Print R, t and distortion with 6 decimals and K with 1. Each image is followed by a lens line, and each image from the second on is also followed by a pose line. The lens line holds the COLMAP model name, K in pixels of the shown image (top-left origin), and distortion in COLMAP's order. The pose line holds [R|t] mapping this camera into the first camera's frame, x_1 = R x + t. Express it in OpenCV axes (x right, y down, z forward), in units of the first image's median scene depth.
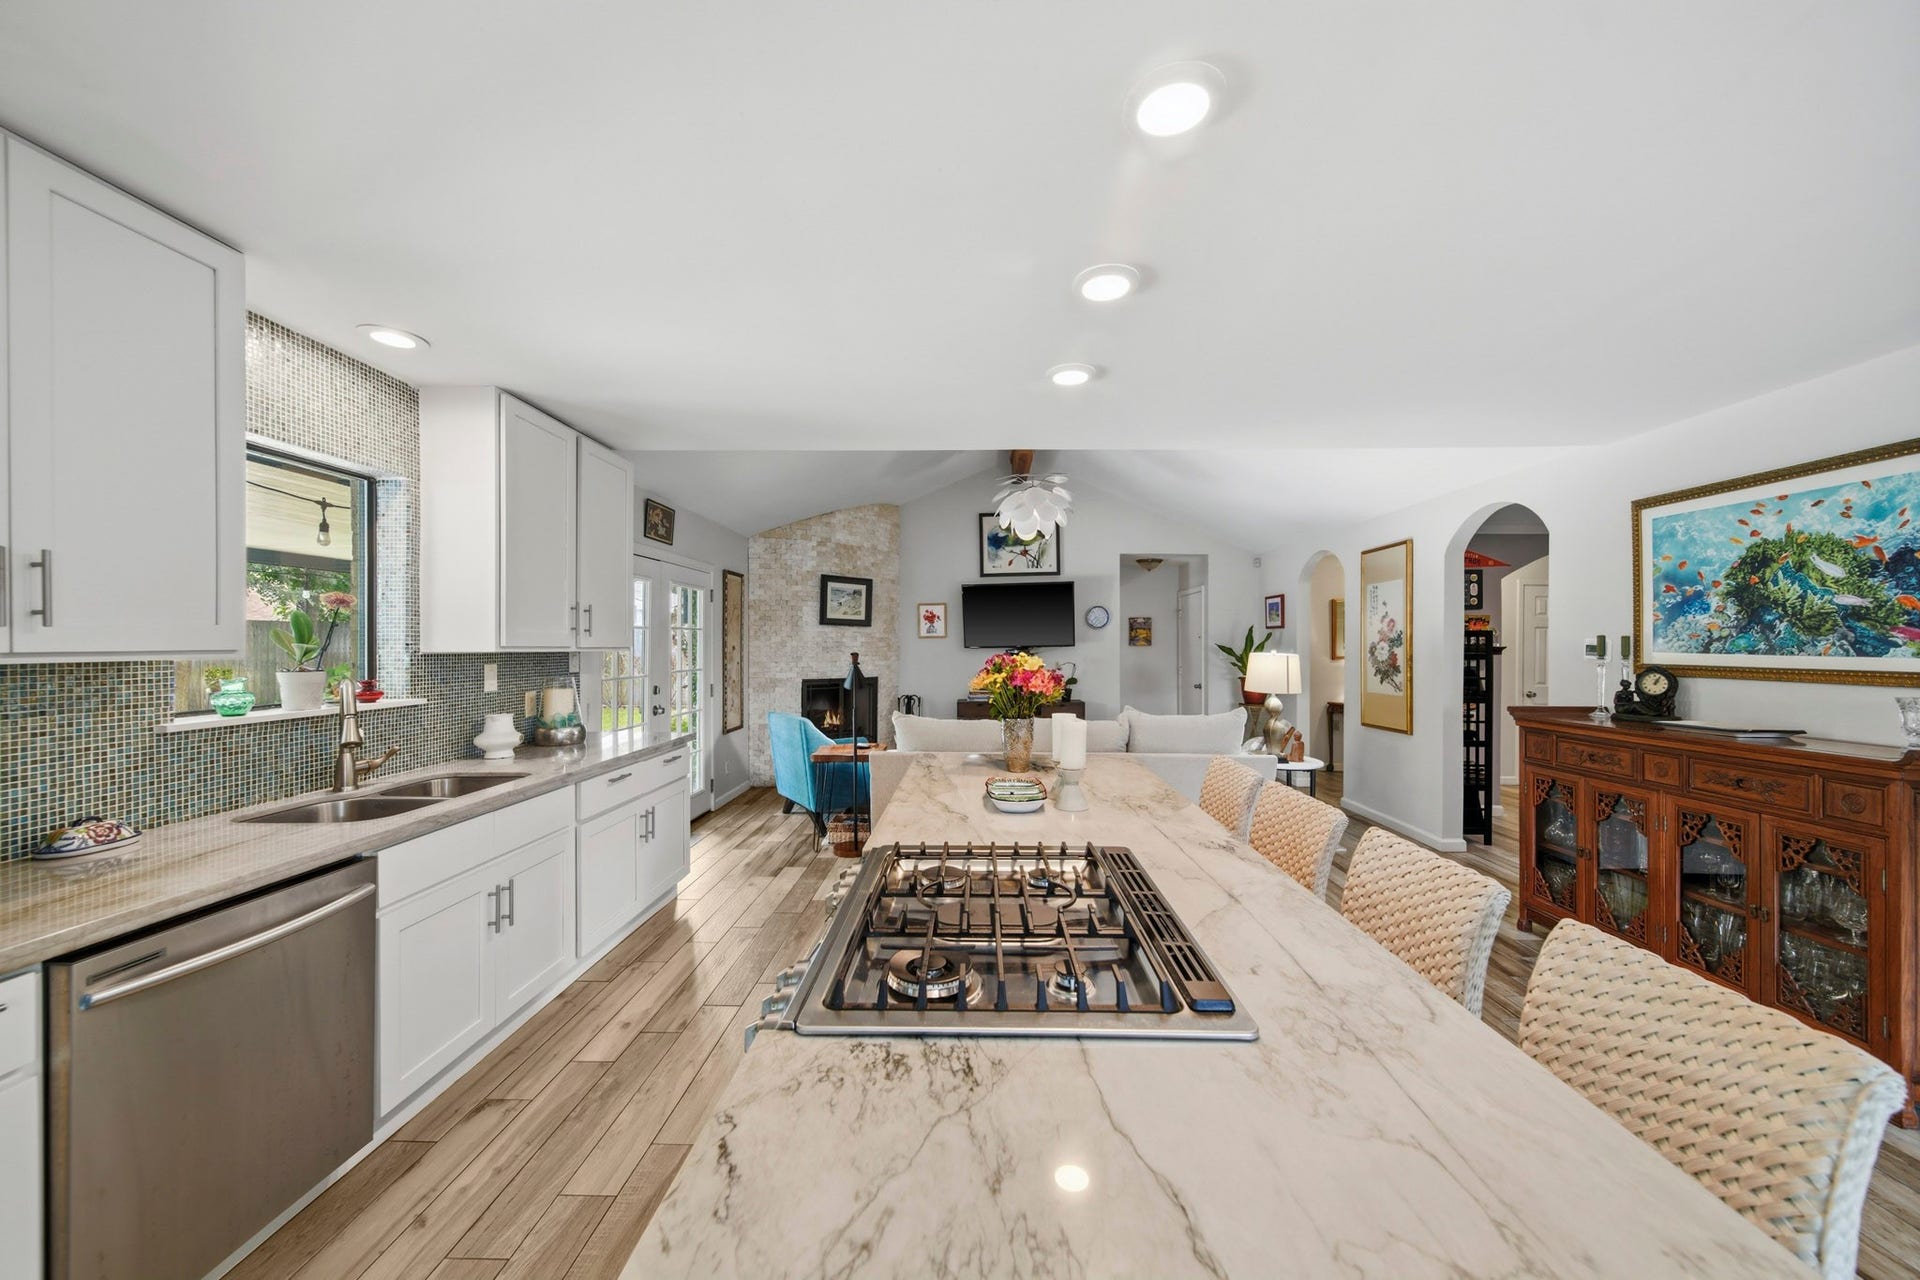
lens RADIAL K [[678.9, 0, 958.9], [0, 678.9, 643.6], [0, 0, 1]] dist [-0.002536, -0.000107]
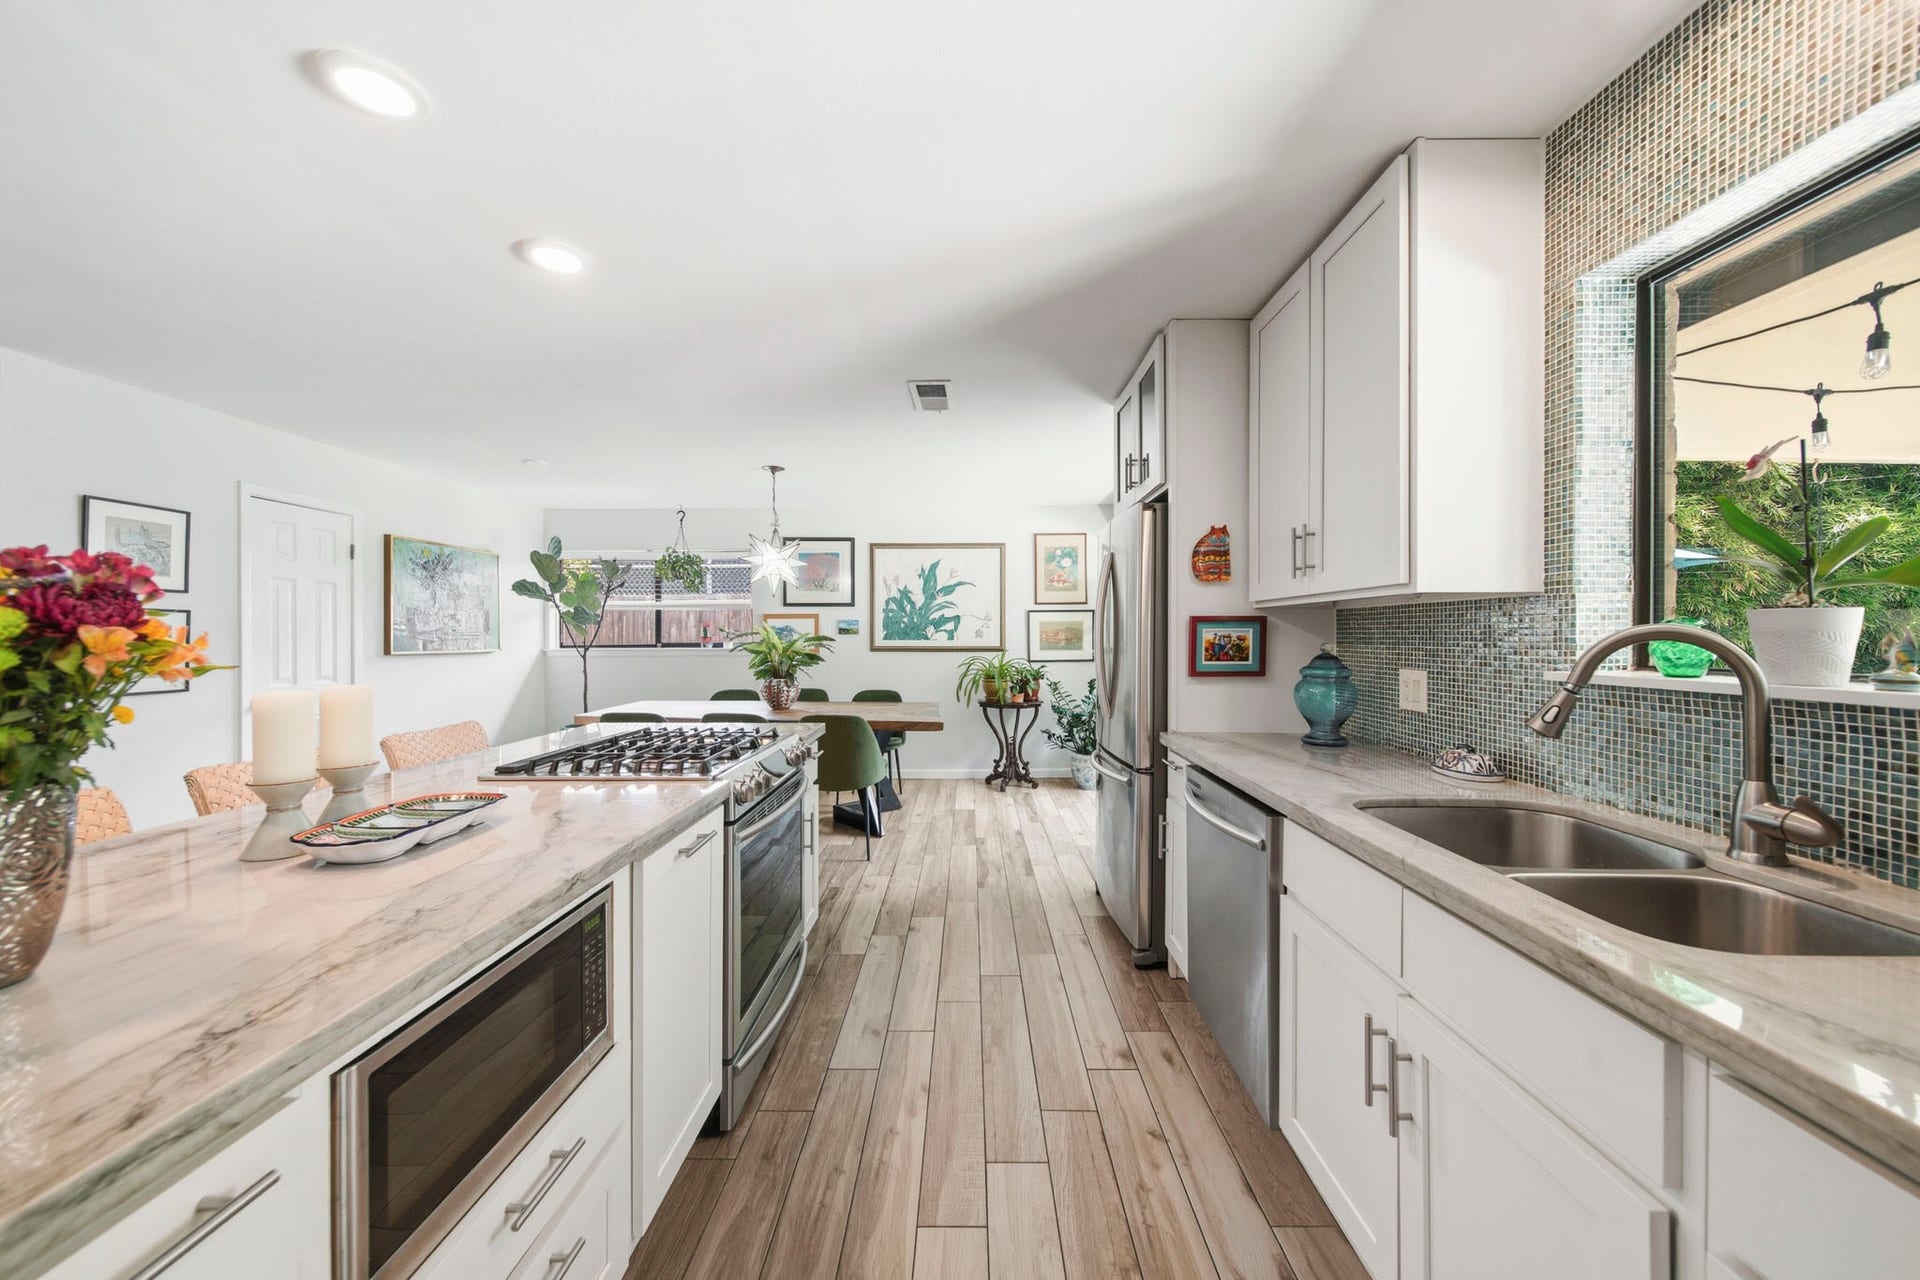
lens RADIAL K [[678.9, 0, 961.5], [0, 678.9, 633.2], [0, 0, 1]] dist [-0.002536, -0.000107]
pose [[-0.999796, 0.000830, -0.020197, -0.274440], [0.000835, 1.000000, -0.000218, 0.046772], [0.020197, -0.000234, -0.999796, 1.173629]]
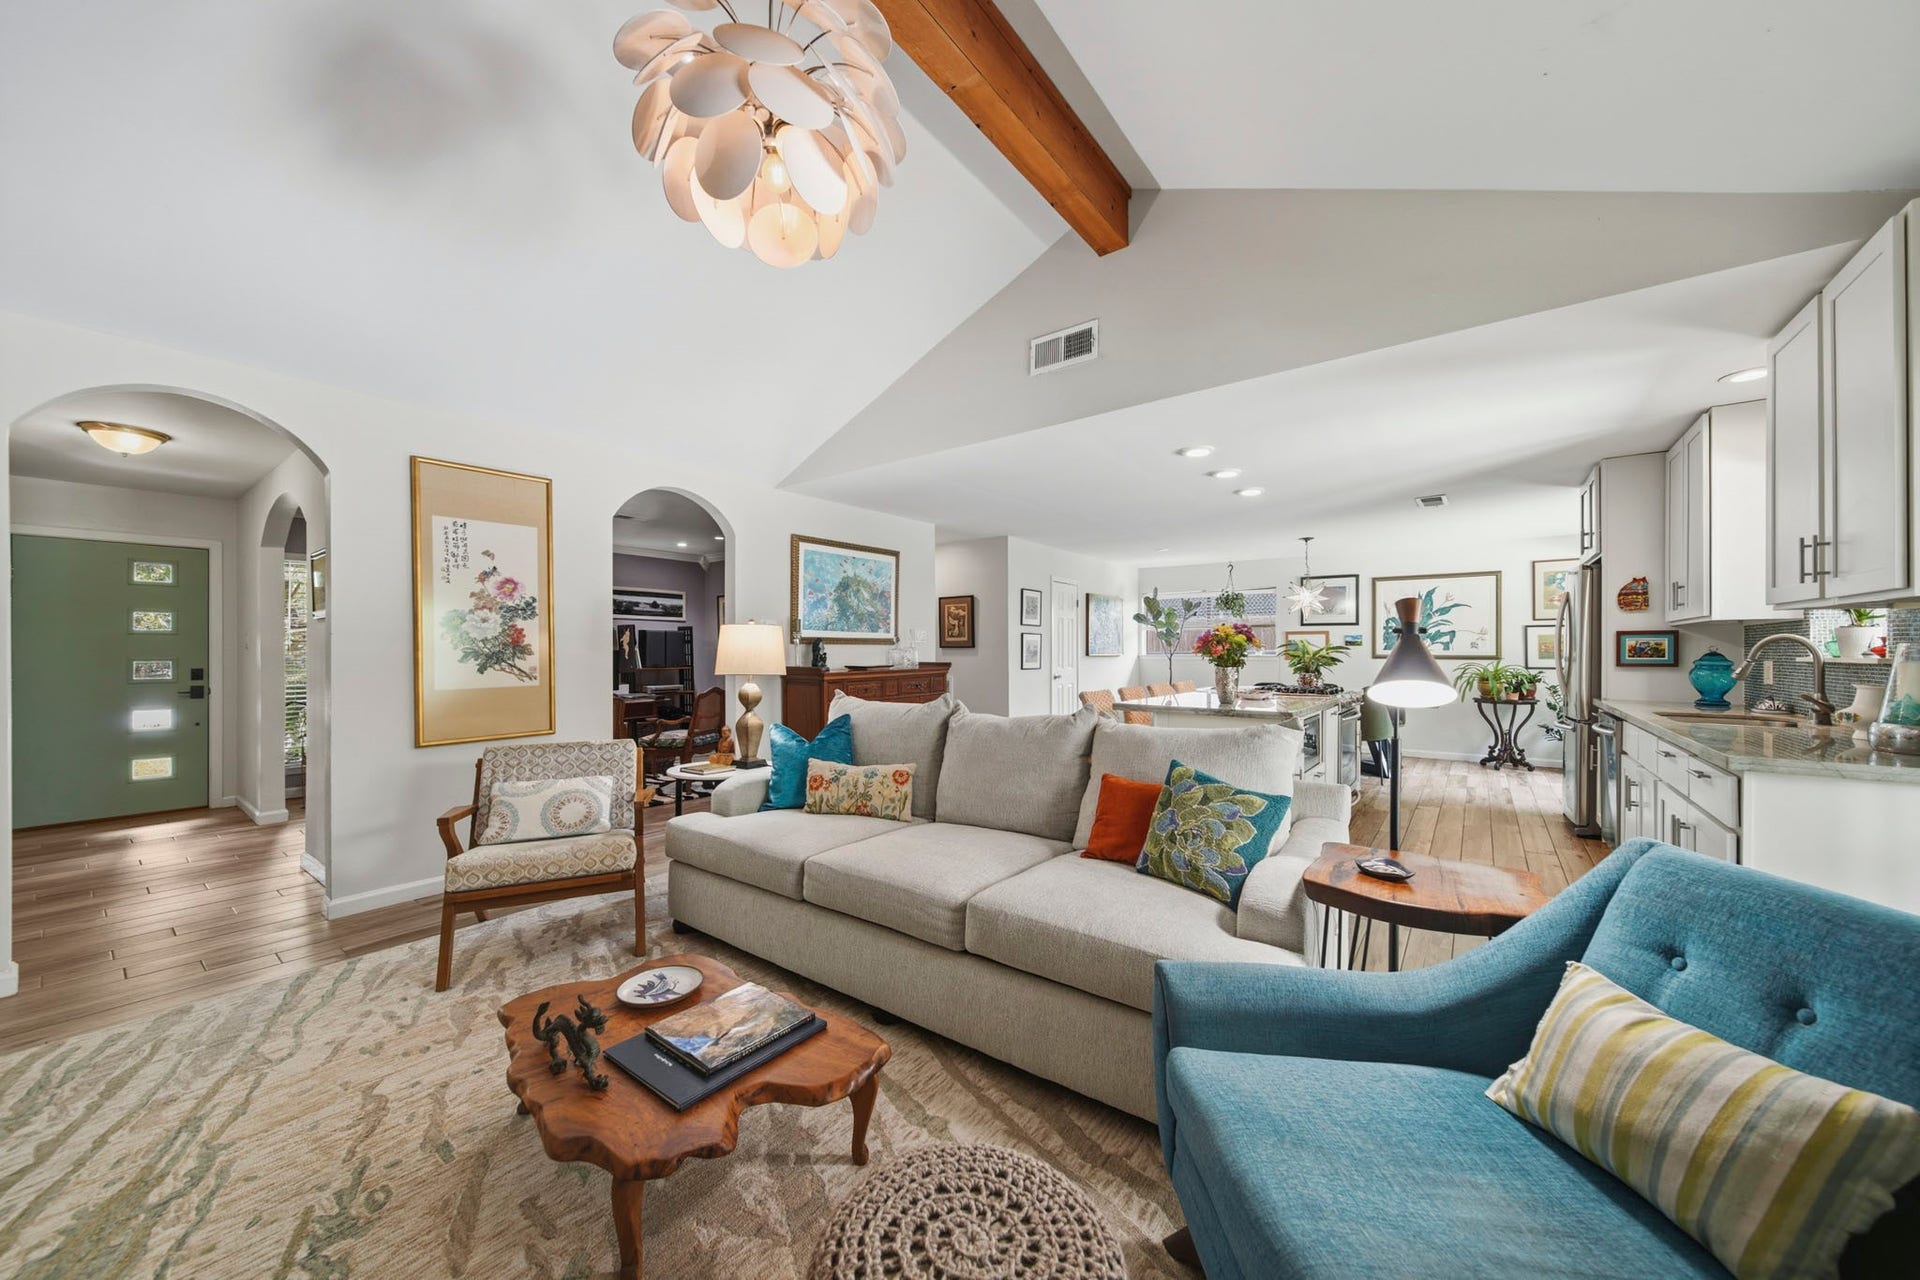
lens RADIAL K [[678.9, 0, 954.9], [0, 678.9, 649.4], [0, 0, 1]] dist [-0.002536, -0.000107]
pose [[-0.810112, -0.001416, 0.586273, -0.281113], [-0.001462, 0.999999, 0.000395, 0.068504], [-0.586273, -0.000538, -0.810113, 2.477402]]
